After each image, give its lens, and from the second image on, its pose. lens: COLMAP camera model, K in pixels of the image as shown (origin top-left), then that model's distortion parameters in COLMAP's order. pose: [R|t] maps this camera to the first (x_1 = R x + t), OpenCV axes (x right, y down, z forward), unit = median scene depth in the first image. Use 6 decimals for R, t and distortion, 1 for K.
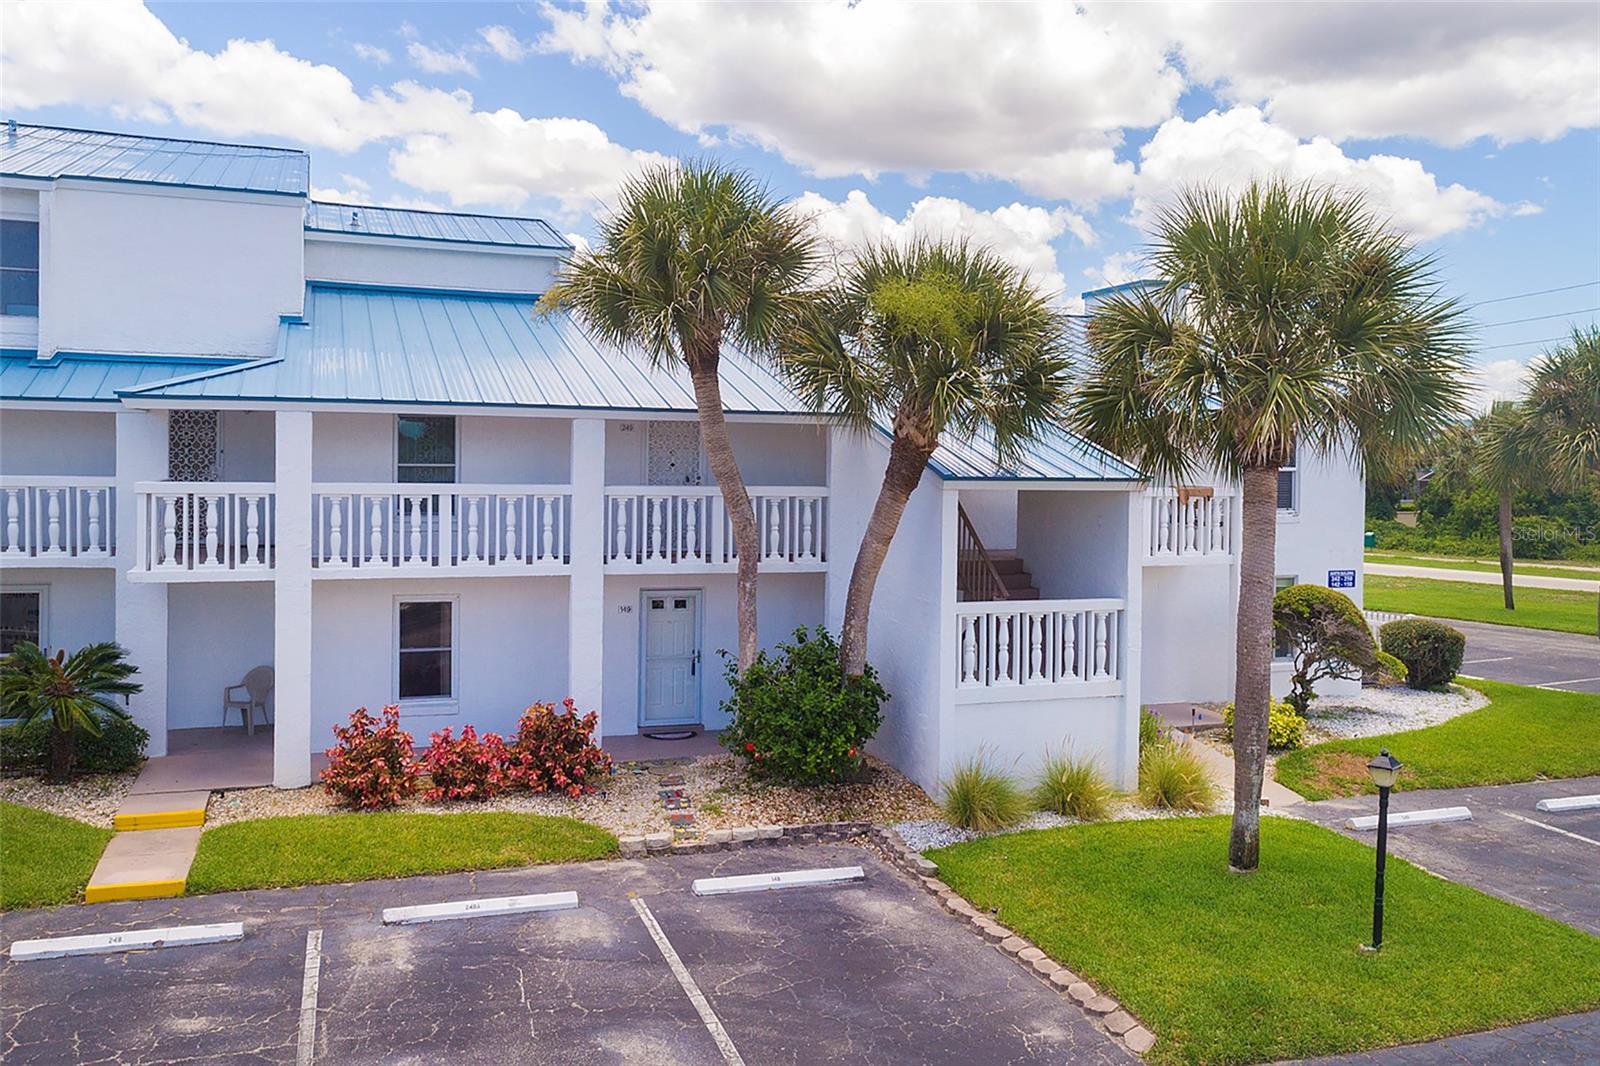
lens RADIAL K [[1189.0, 0, 875.3], [0, 1189.0, 706.8], [0, 0, 1]] dist [-0.006894, 0.025174]
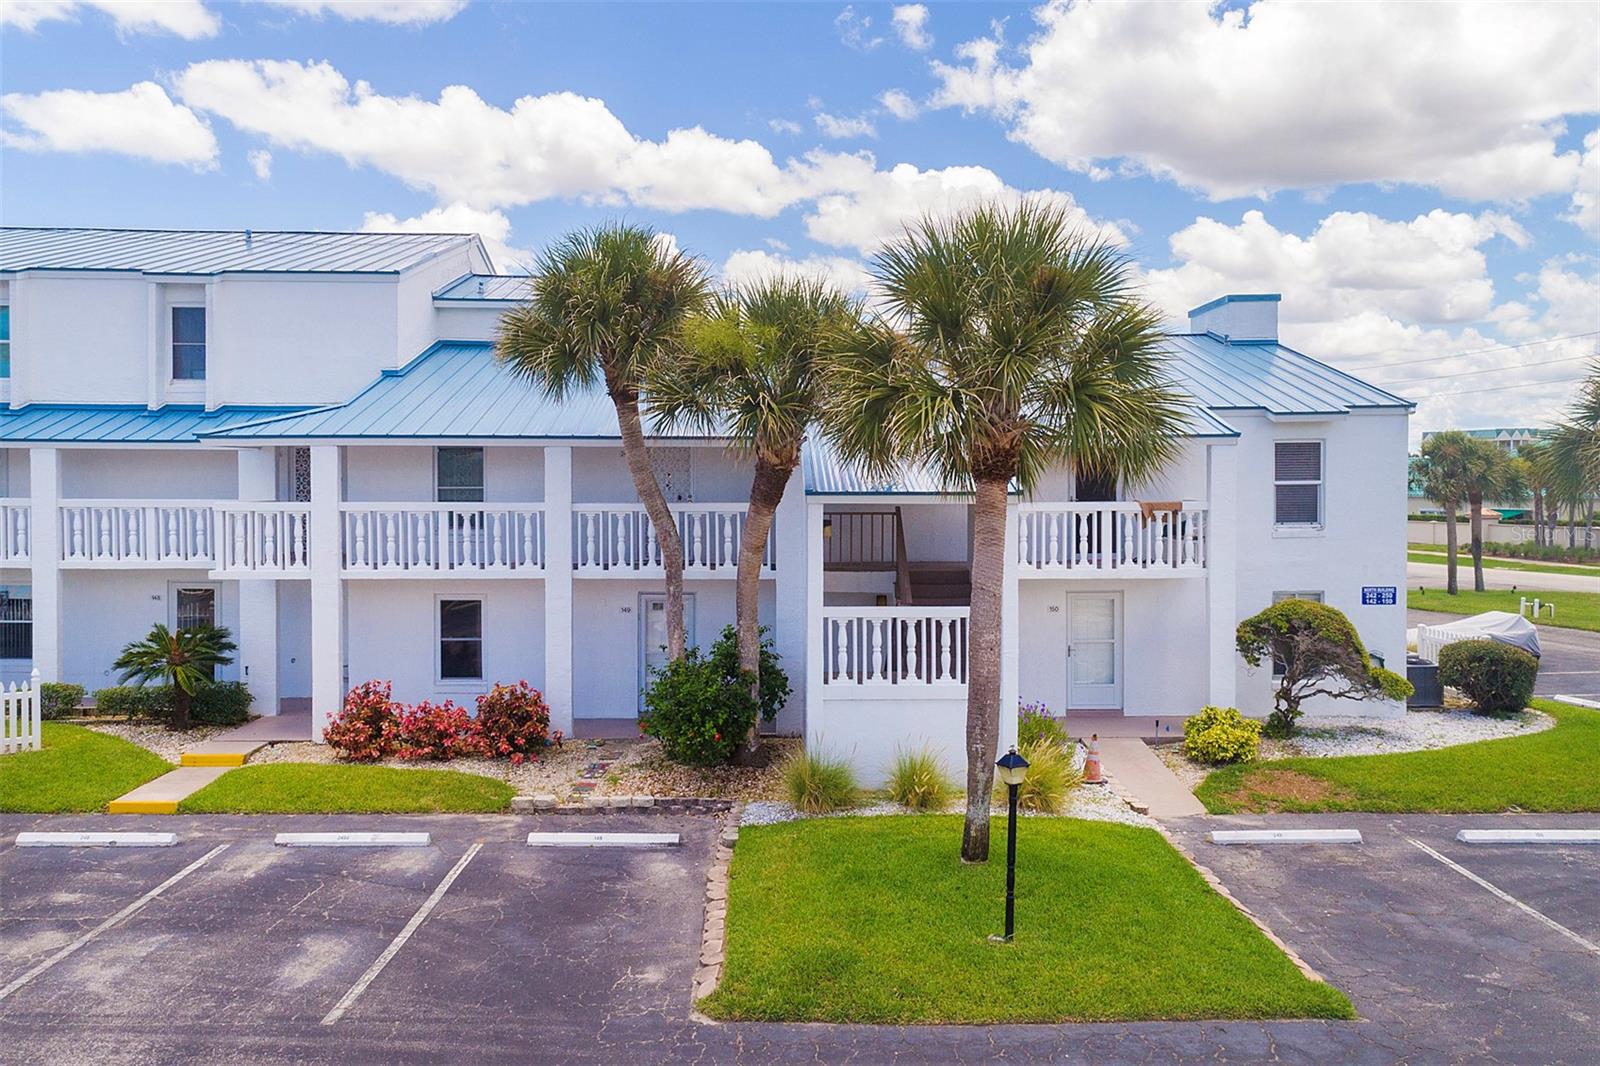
lens RADIAL K [[1139.8, 0, 944.8], [0, 1139.8, 737.2], [0, 0, 1]] dist [0.012249, -0.000250]
pose [[0.955697, 0.050112, -0.290057, 0.480555], [-0.046347, 0.998728, 0.019840, 0.006650], [0.290682, -0.005518, 0.956804, 0.021670]]
